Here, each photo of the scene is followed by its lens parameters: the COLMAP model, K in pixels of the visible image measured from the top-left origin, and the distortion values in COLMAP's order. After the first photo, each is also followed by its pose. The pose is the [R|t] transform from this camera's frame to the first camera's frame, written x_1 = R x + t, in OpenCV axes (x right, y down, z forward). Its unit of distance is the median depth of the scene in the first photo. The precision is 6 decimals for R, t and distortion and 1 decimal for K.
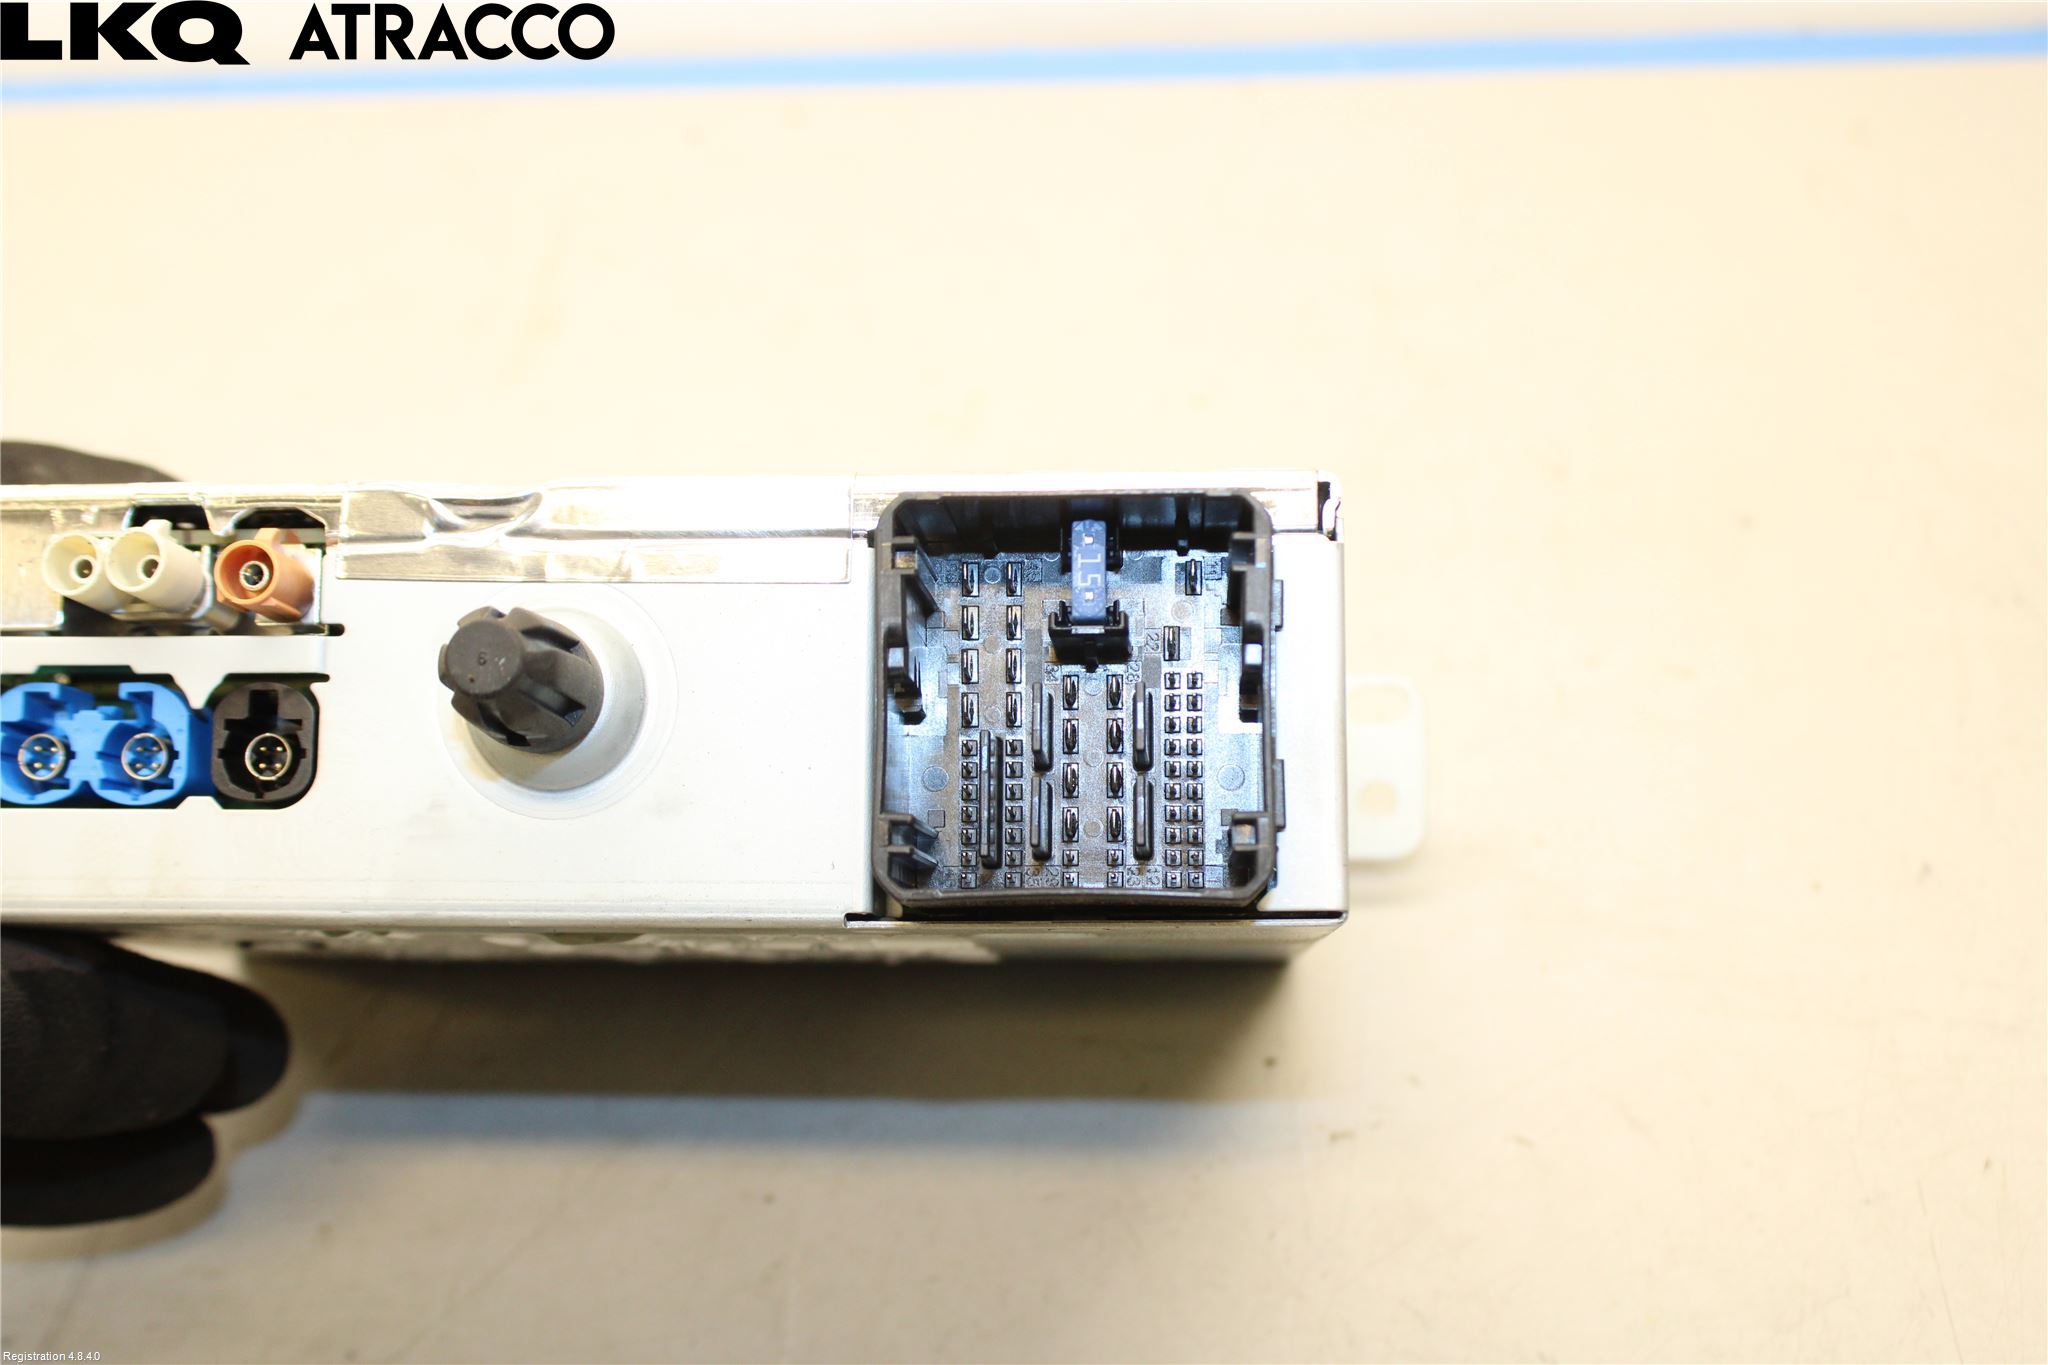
lens RADIAL K [[2714.1, 0, 1023.1], [0, 2714.1, 602.3], [0, 0, 1]] dist [-0.067985, 0.051931]
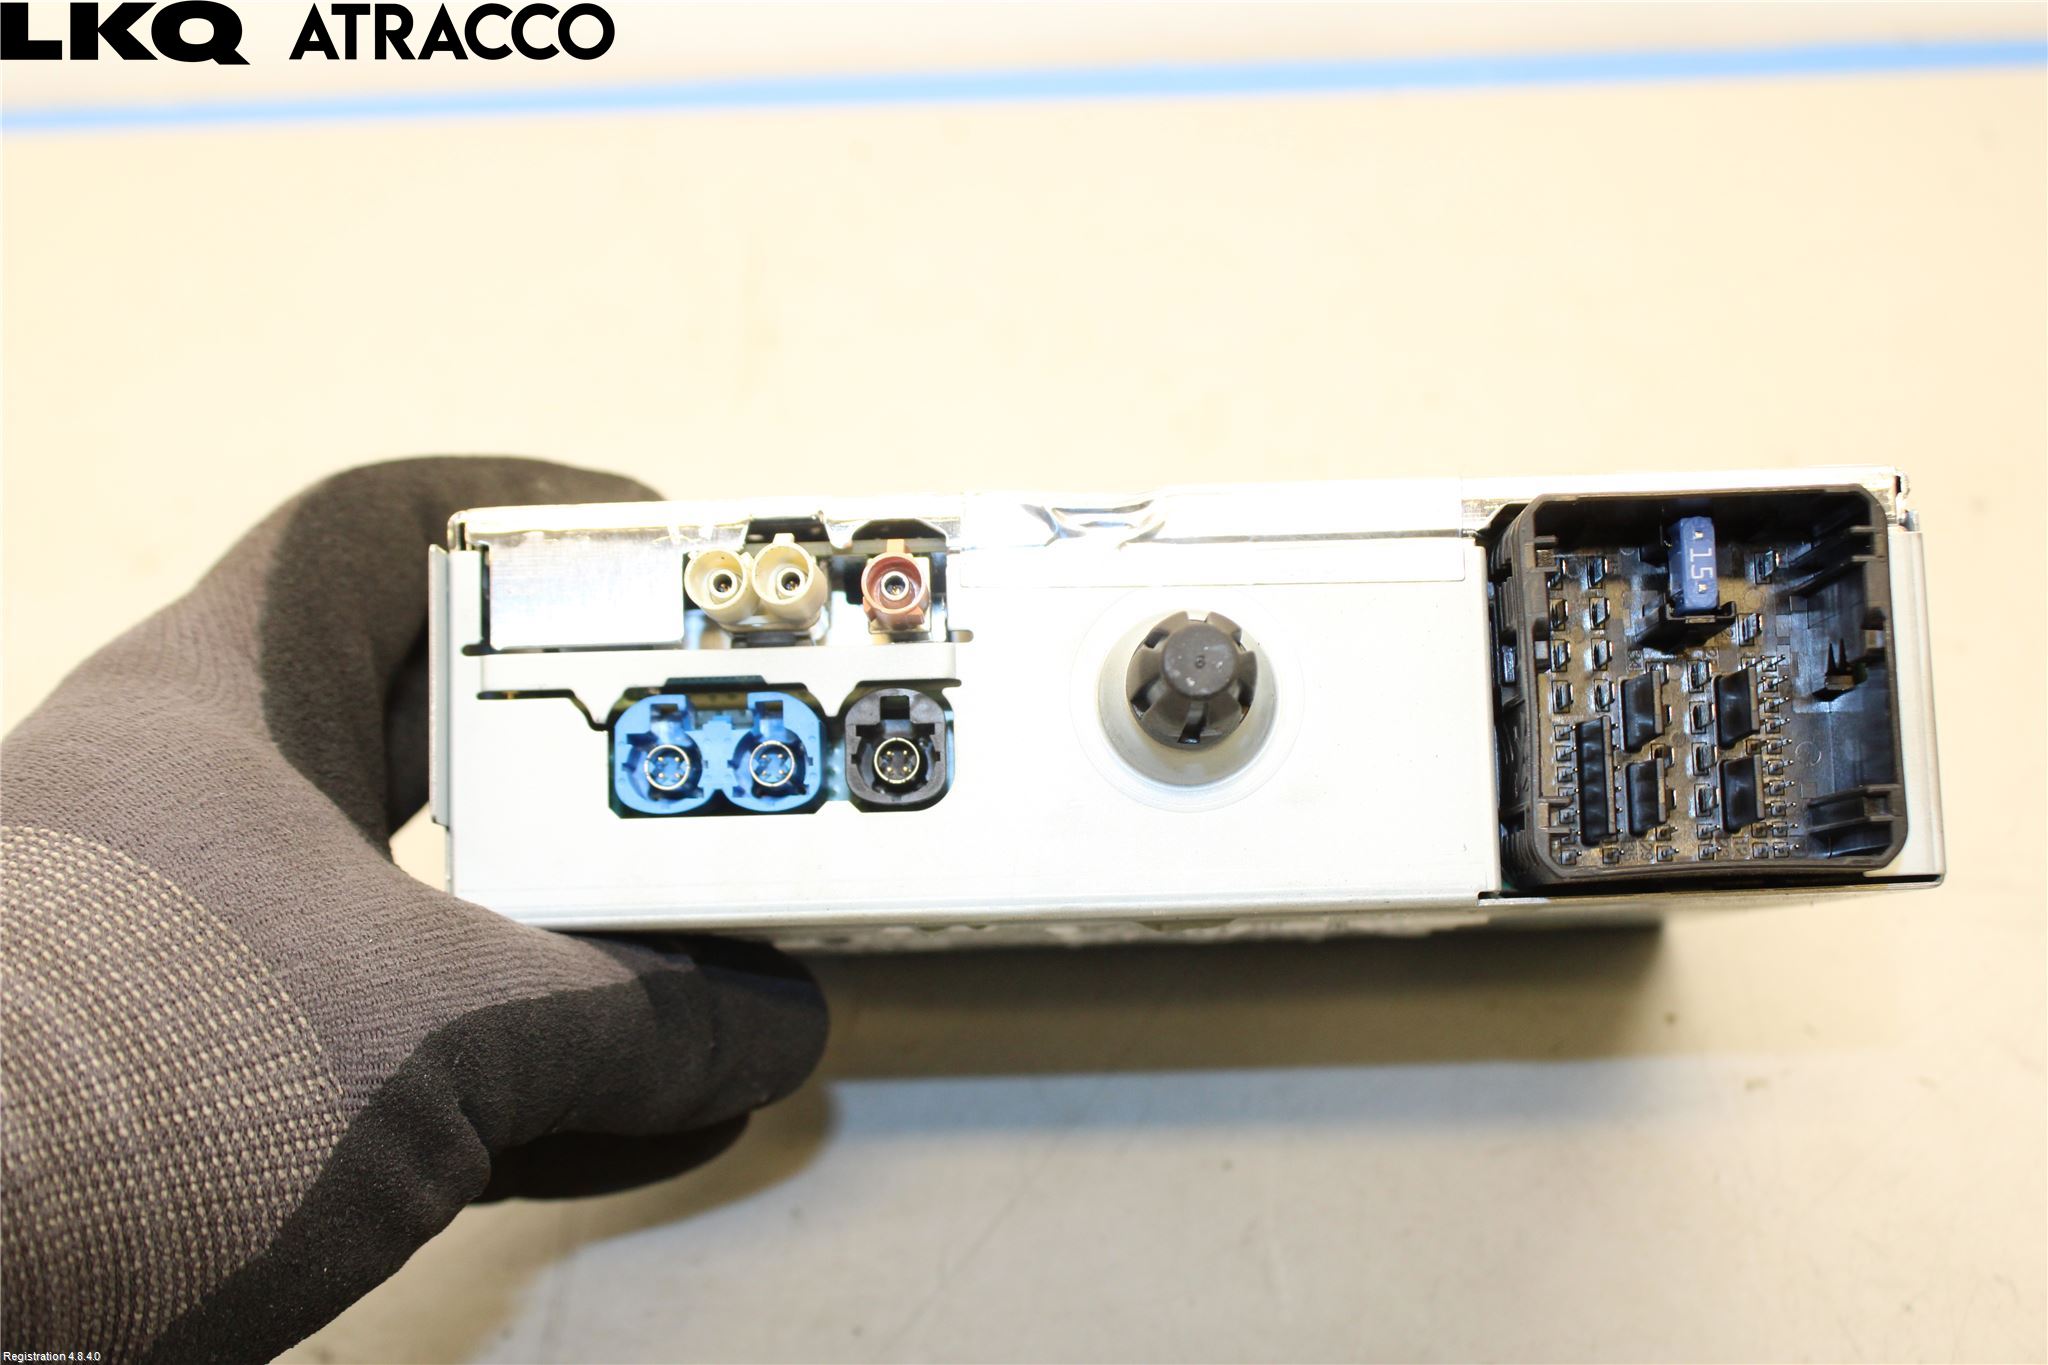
lens RADIAL K [[2596.4, 0, 1024.0], [0, 2596.4, 682.5], [0, 0, 1]] dist [-0.079219, 0.042598]
pose [[0.997110, -0.025074, 0.071721, -0.302145], [0.022540, 0.999100, 0.035923, -0.007319], [-0.072557, -0.034203, 0.996778, 0.005884]]
